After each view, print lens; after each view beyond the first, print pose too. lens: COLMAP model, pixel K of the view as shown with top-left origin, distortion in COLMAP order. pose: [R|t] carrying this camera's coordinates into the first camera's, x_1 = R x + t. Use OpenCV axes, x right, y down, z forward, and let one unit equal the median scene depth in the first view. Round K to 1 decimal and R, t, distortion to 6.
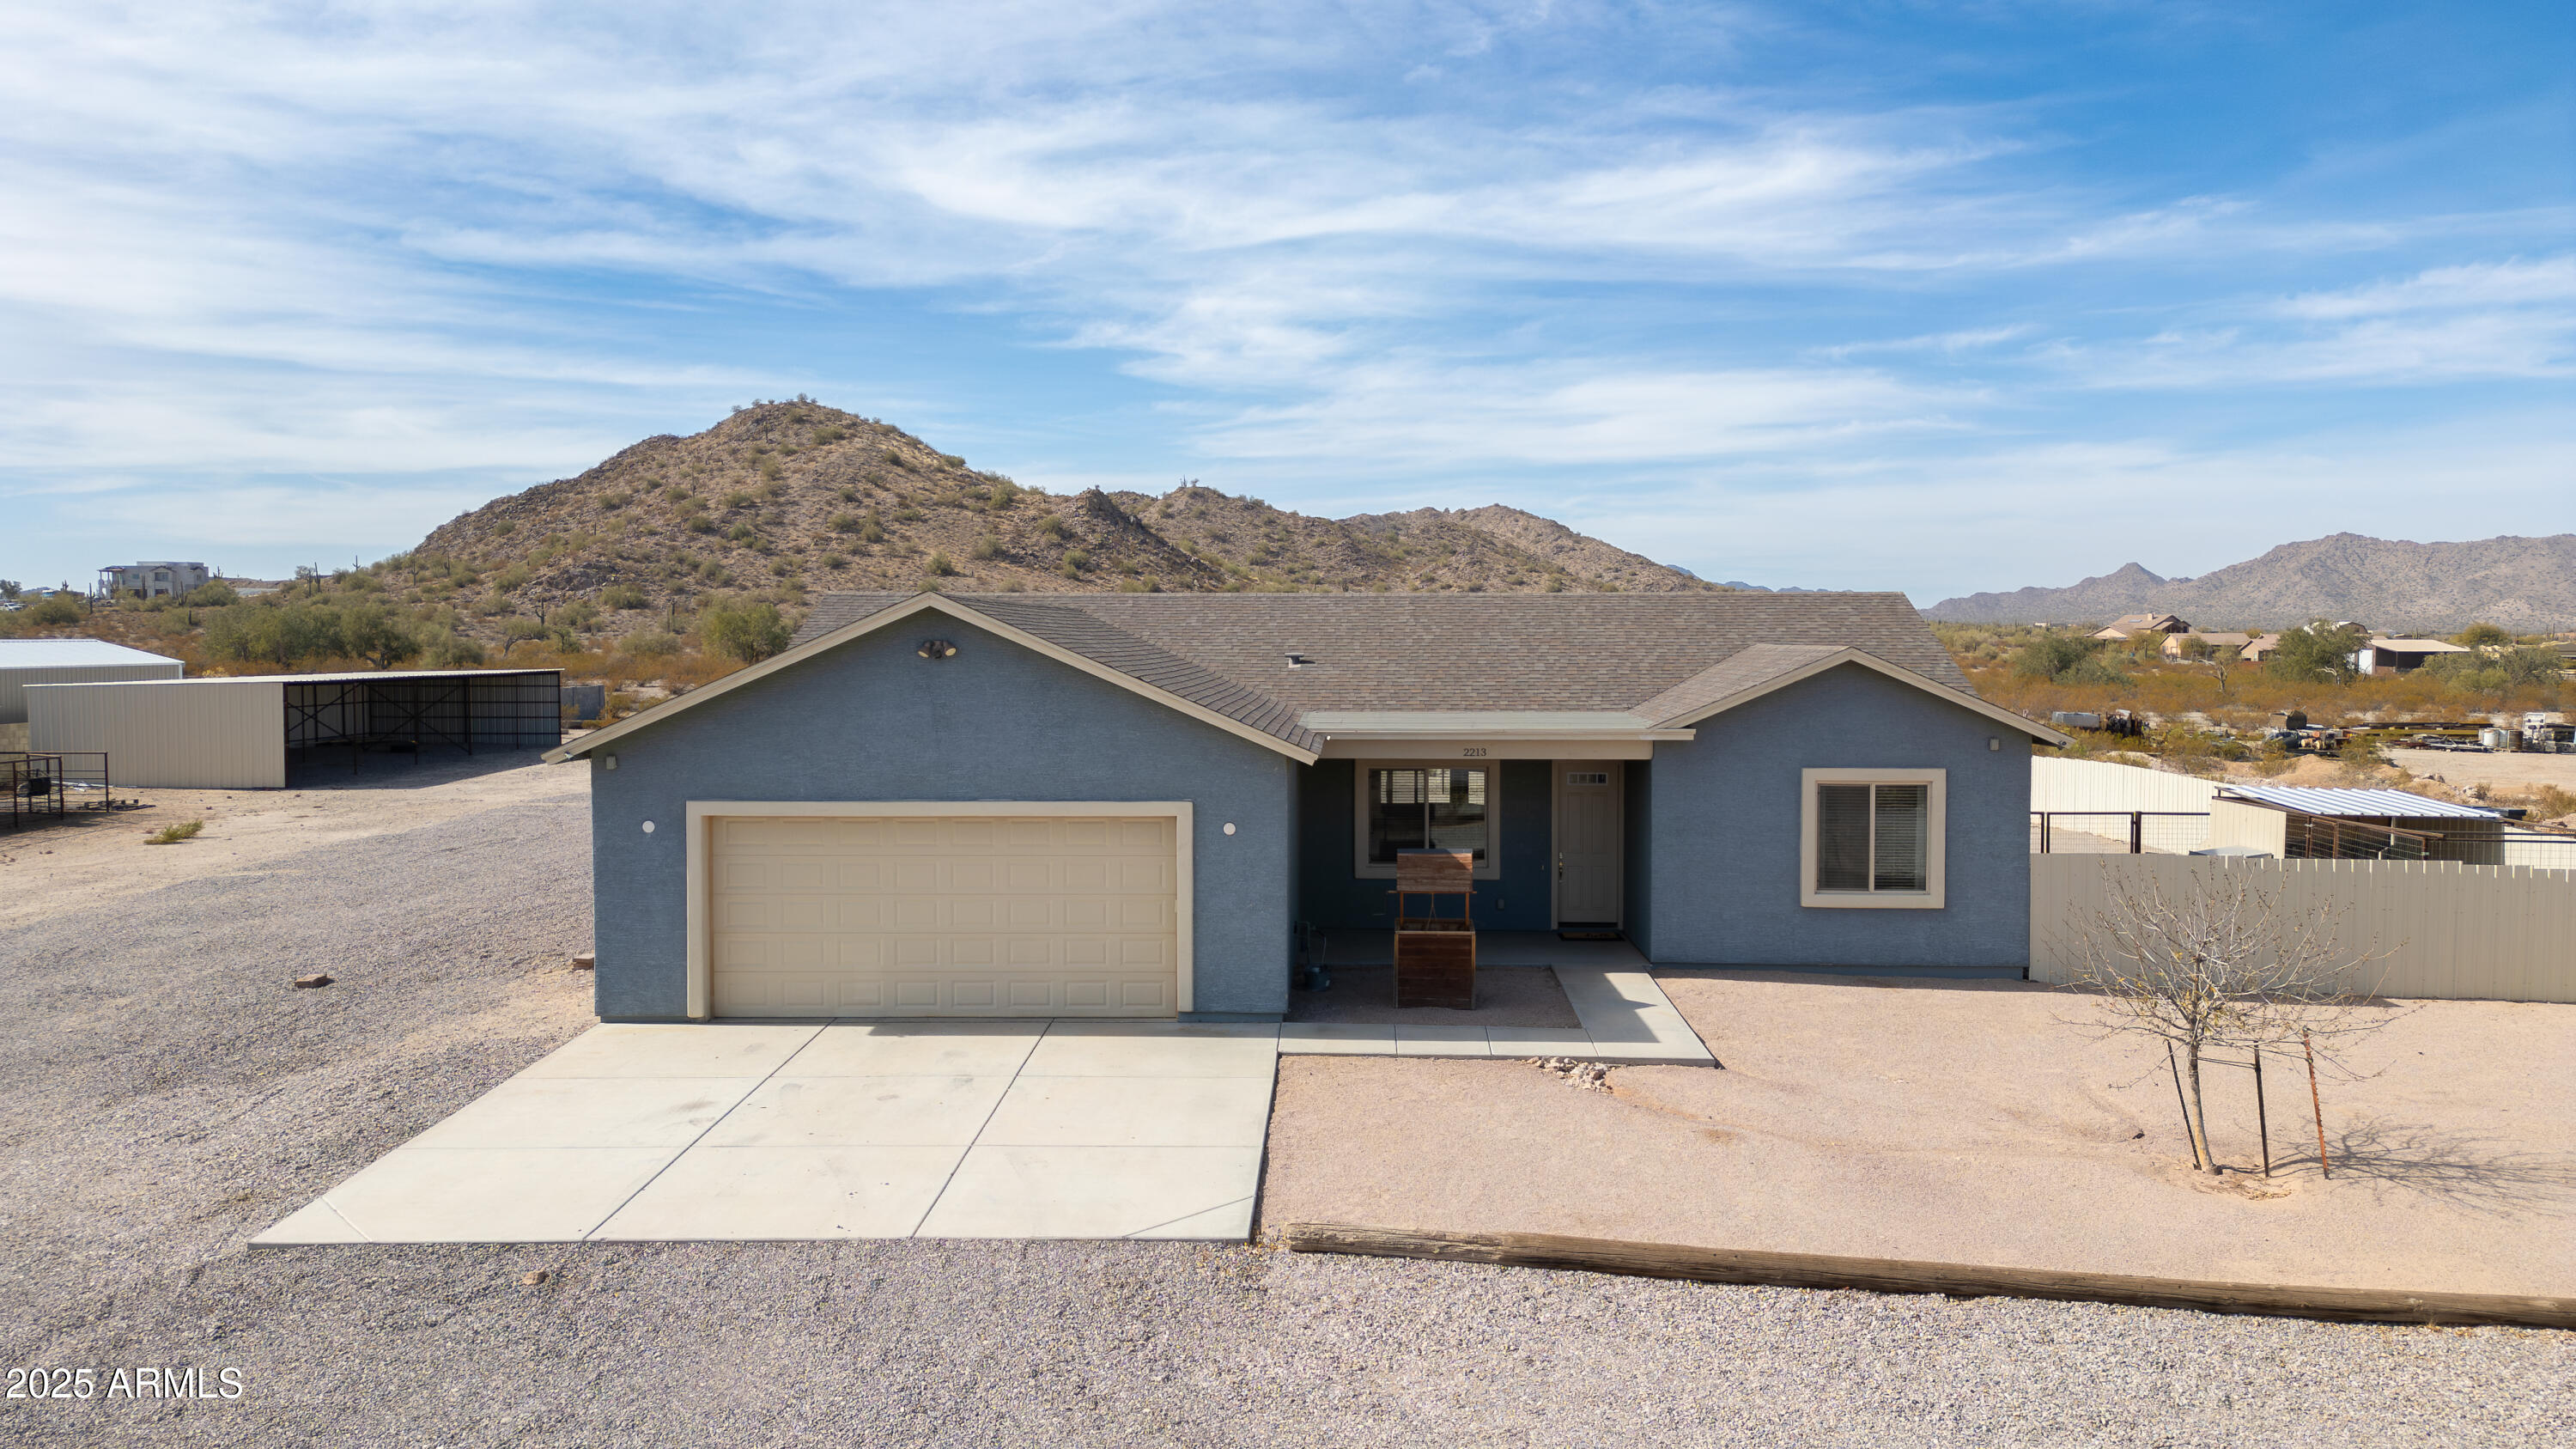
lens RADIAL K [[1797.4, 0, 1303.7], [0, 1797.4, 748.0], [0, 0, 1]] dist [0.084597, -0.083674]
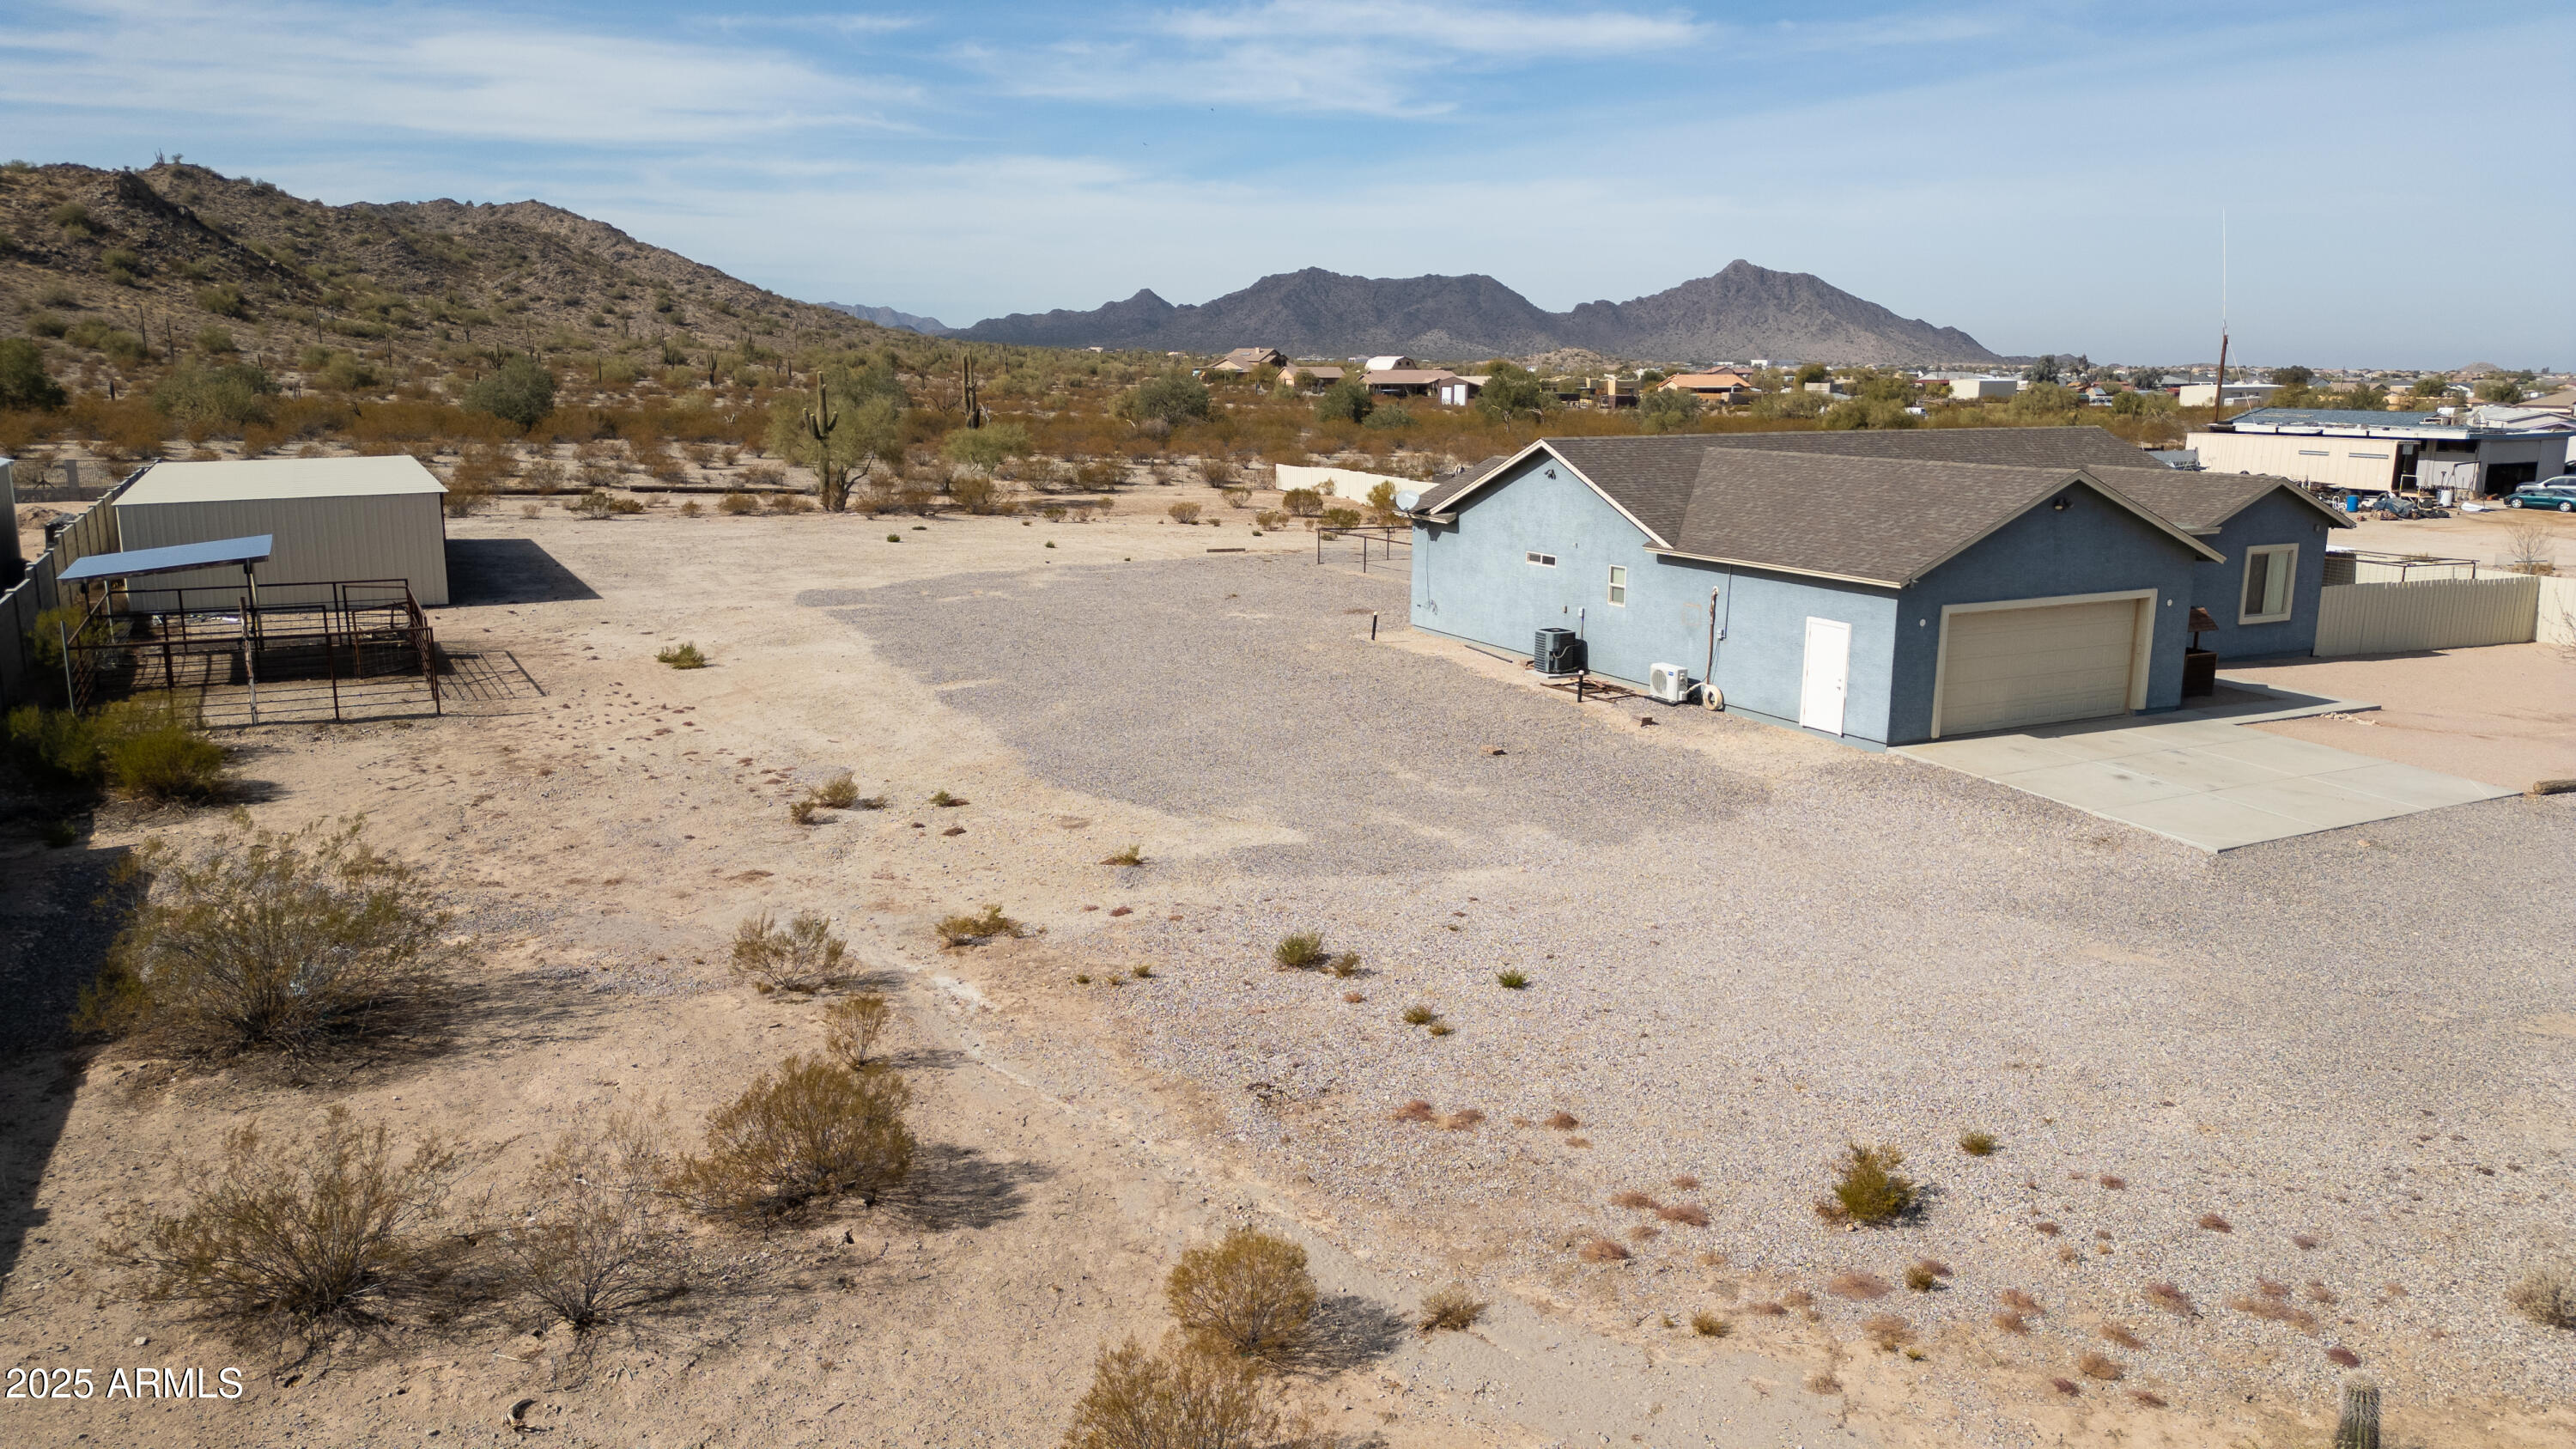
lens RADIAL K [[1797.4, 0, 1327.3], [0, 1797.4, 708.7], [0, 0, 1]] dist [0.084597, -0.083674]
pose [[0.865430, -0.088987, 0.493064, -0.079140], [0.023308, 0.990186, 0.137795, -0.005594], [-0.500488, -0.107760, 0.859011, -0.005555]]
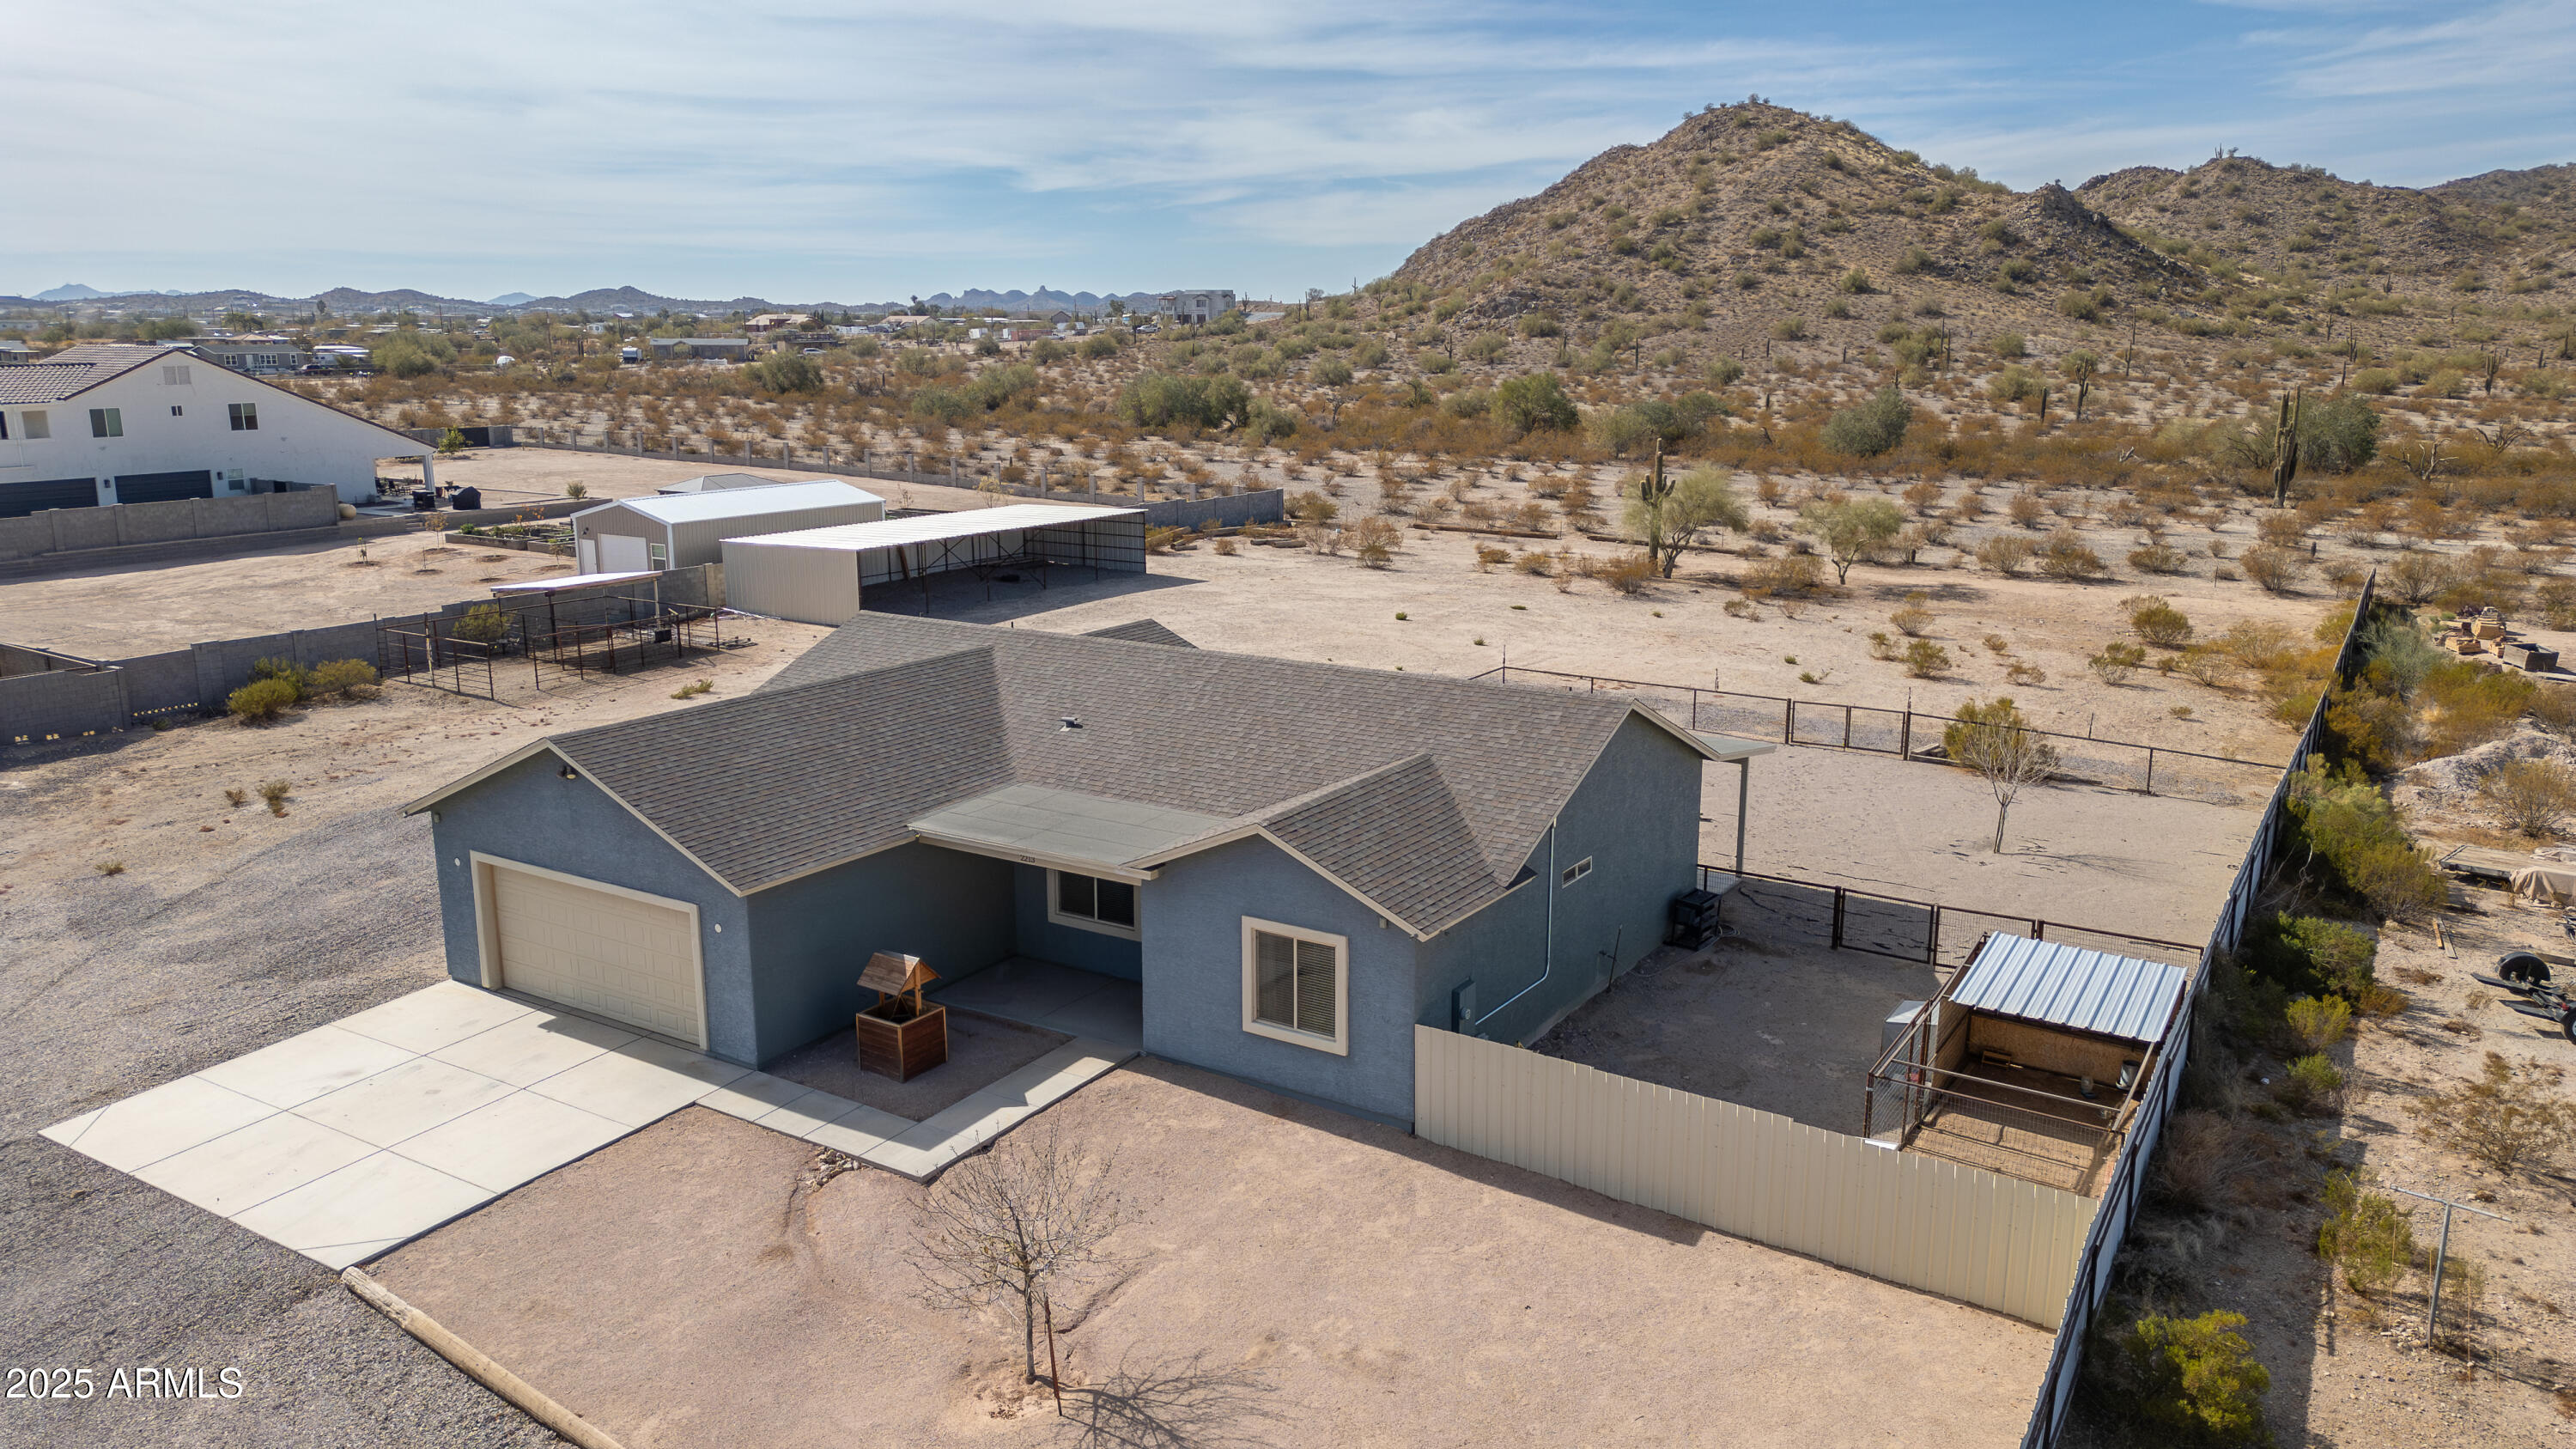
lens RADIAL K [[1797.4, 0, 1298.7], [0, 1797.4, 741.5], [0, 0, 1]] dist [0.084597, -0.083674]
pose [[0.858016, 0.112718, -0.501102, 0.049176], [-0.029255, 0.984763, 0.171421, -0.016699], [0.512789, -0.132422, 0.848241, 0.003782]]
